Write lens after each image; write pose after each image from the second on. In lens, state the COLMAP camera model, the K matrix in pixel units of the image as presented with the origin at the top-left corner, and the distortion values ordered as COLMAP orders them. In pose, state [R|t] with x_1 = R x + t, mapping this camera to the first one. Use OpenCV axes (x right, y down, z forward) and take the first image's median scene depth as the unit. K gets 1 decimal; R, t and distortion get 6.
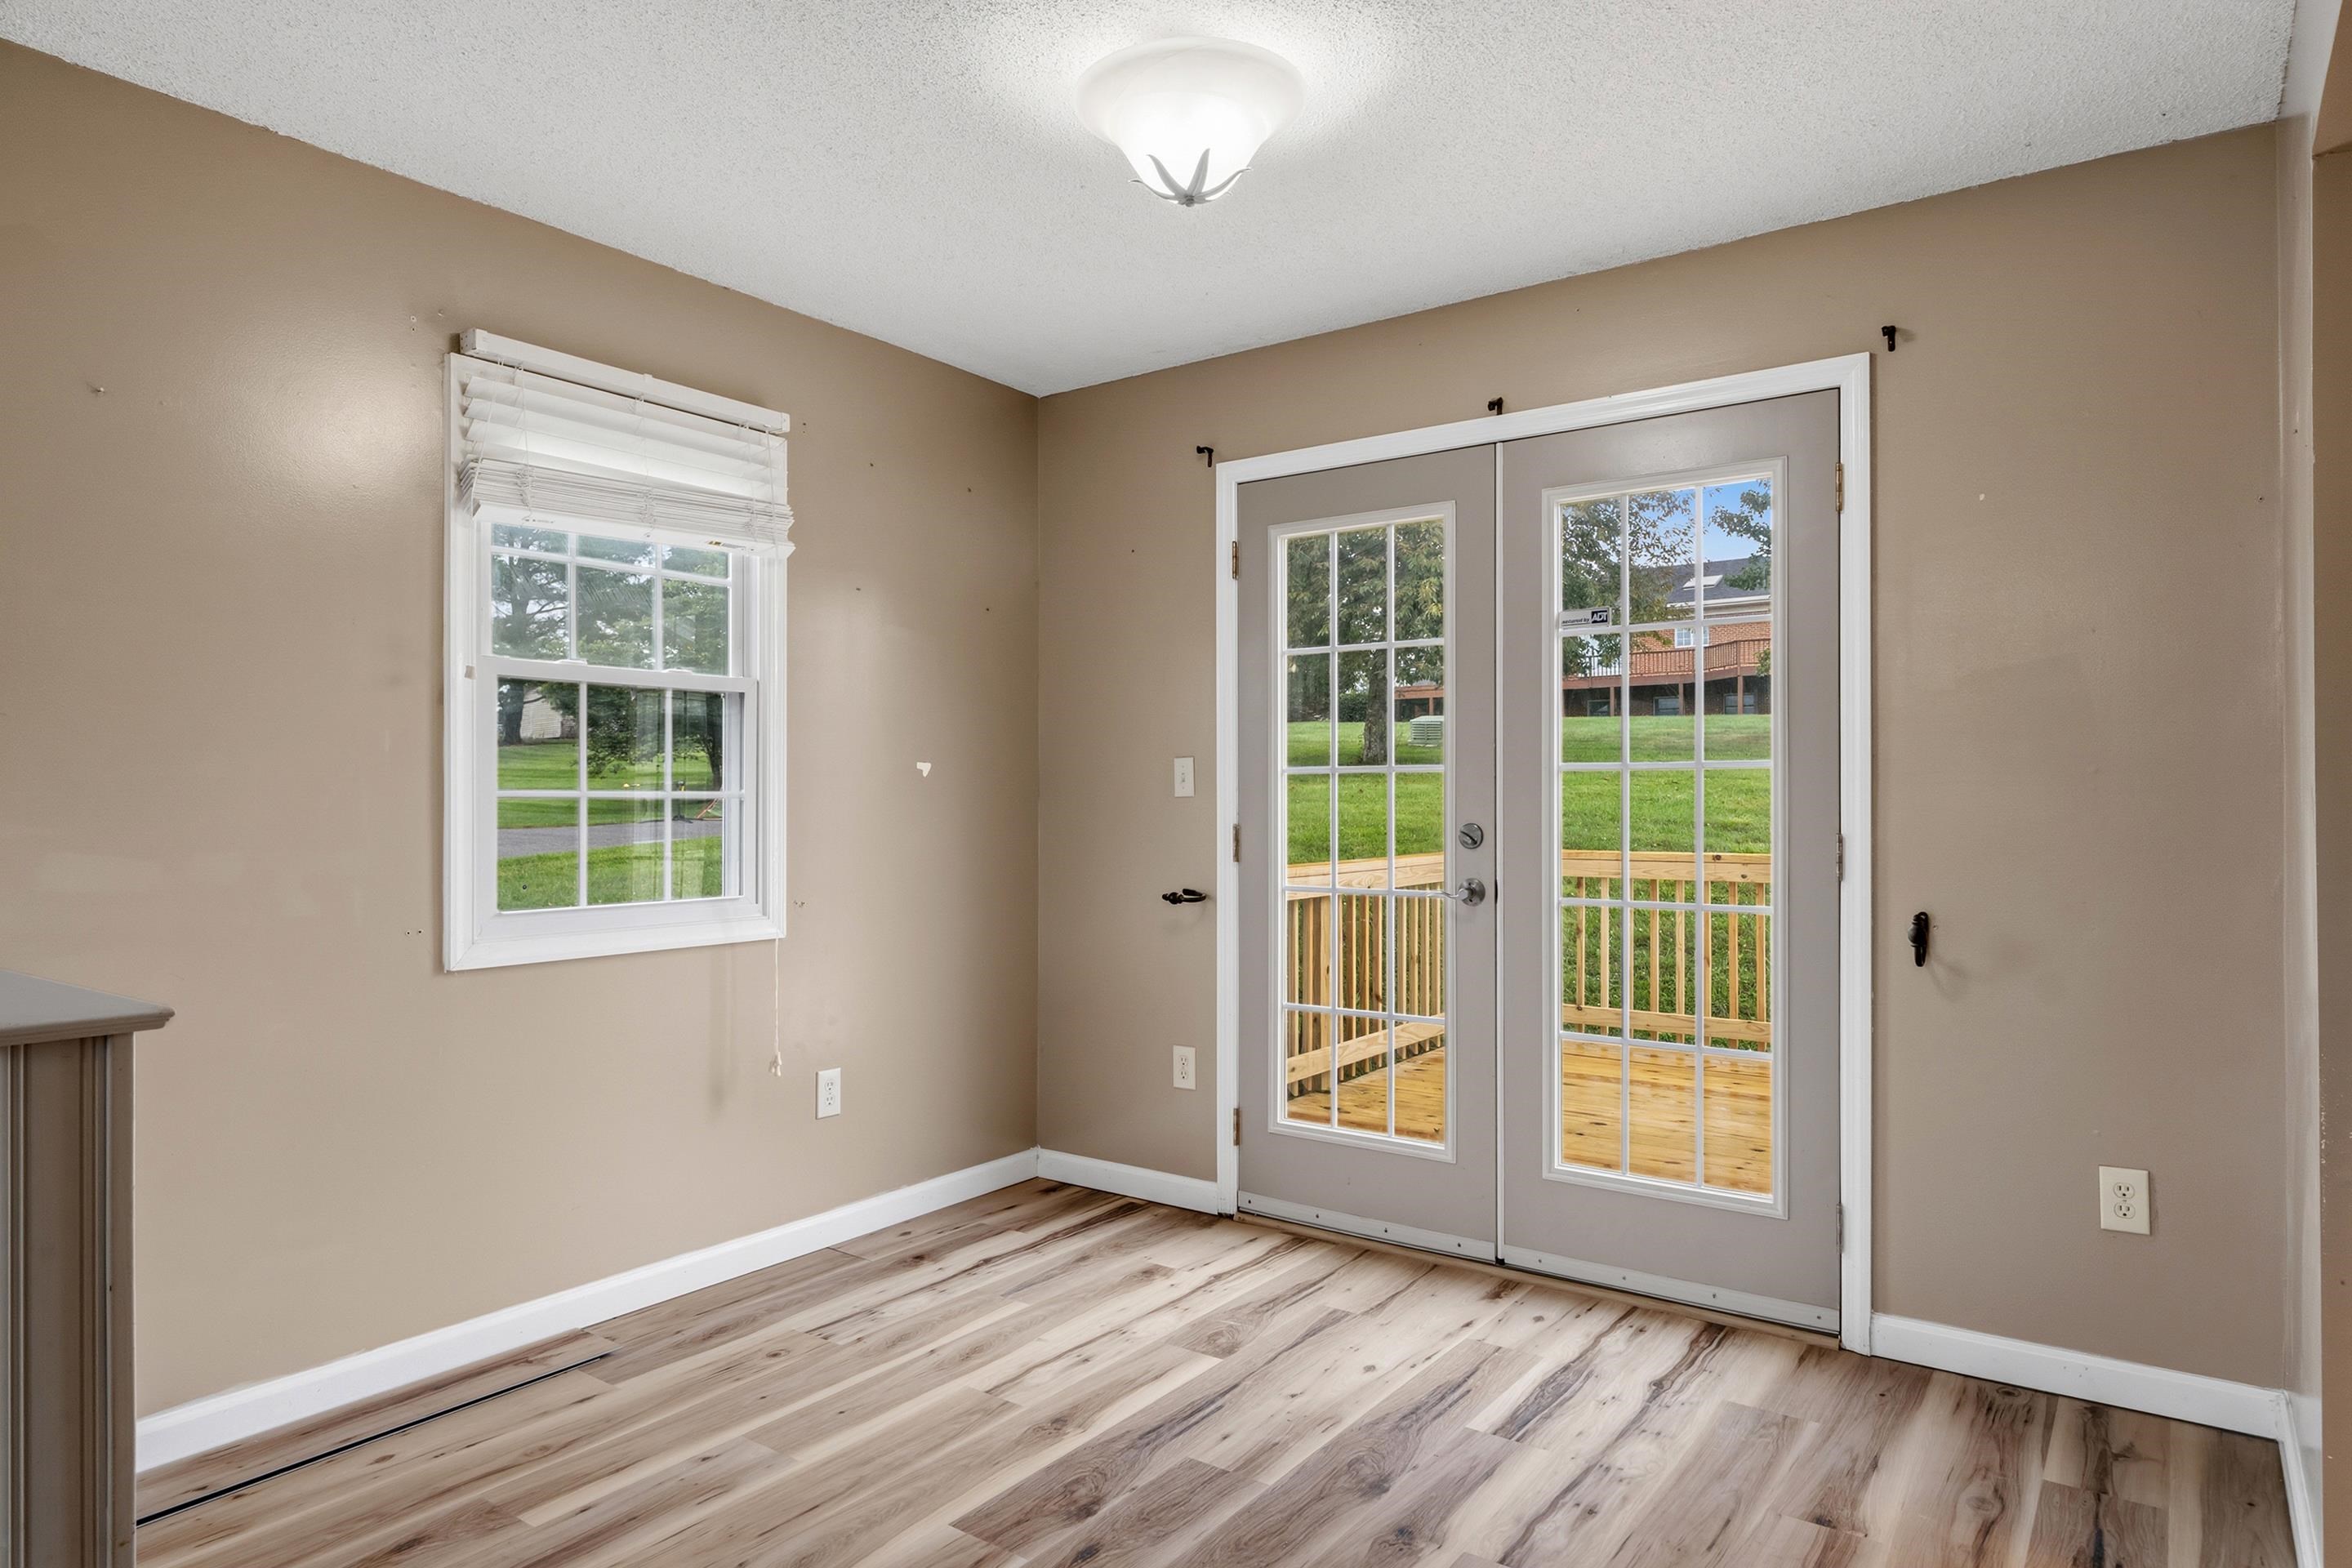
lens RADIAL K [[1400.1, 0, 1173.1], [0, 1400.1, 791.2], [0, 0, 1]] dist [0.000129, -0.006577]
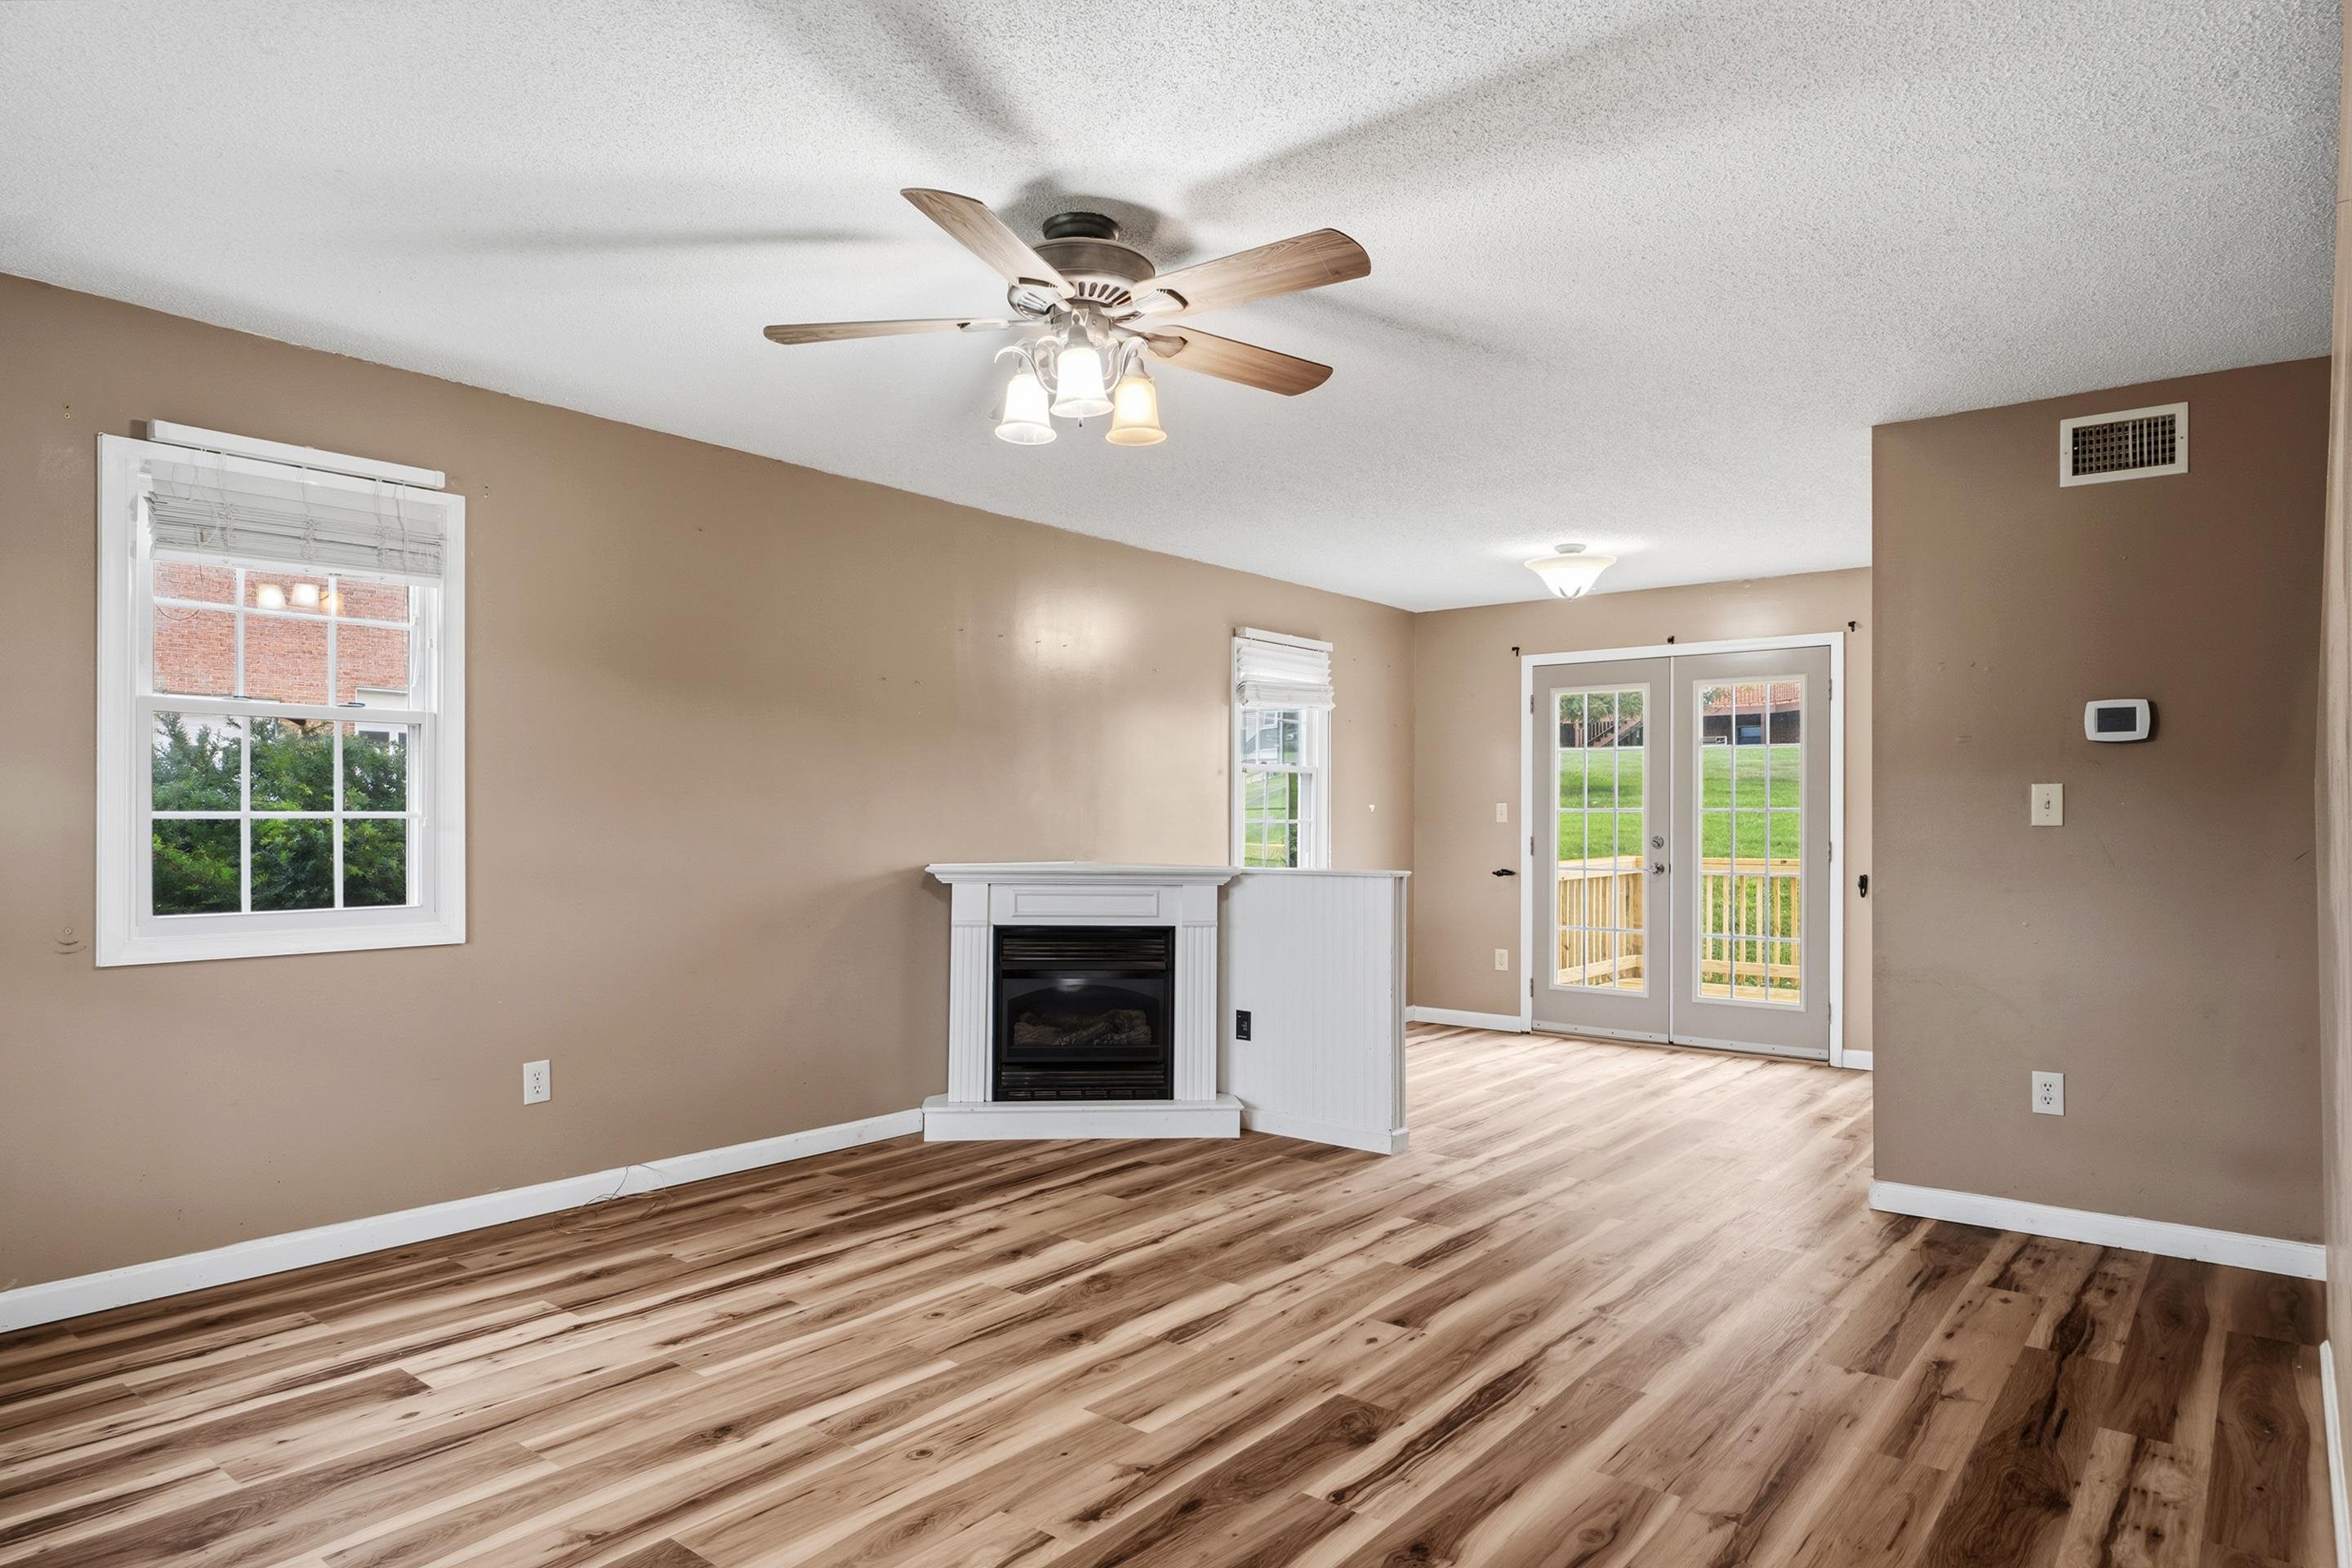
lens RADIAL K [[1400.1, 0, 1176.5], [0, 1400.1, 812.4], [0, 0, 1]] dist [0.000129, -0.006577]
pose [[0.999421, 0.004679, -0.033705, -0.442628], [-0.004738, 0.999987, -0.001678, -0.006031], [0.033697, 0.001836, 0.999430, -1.139988]]
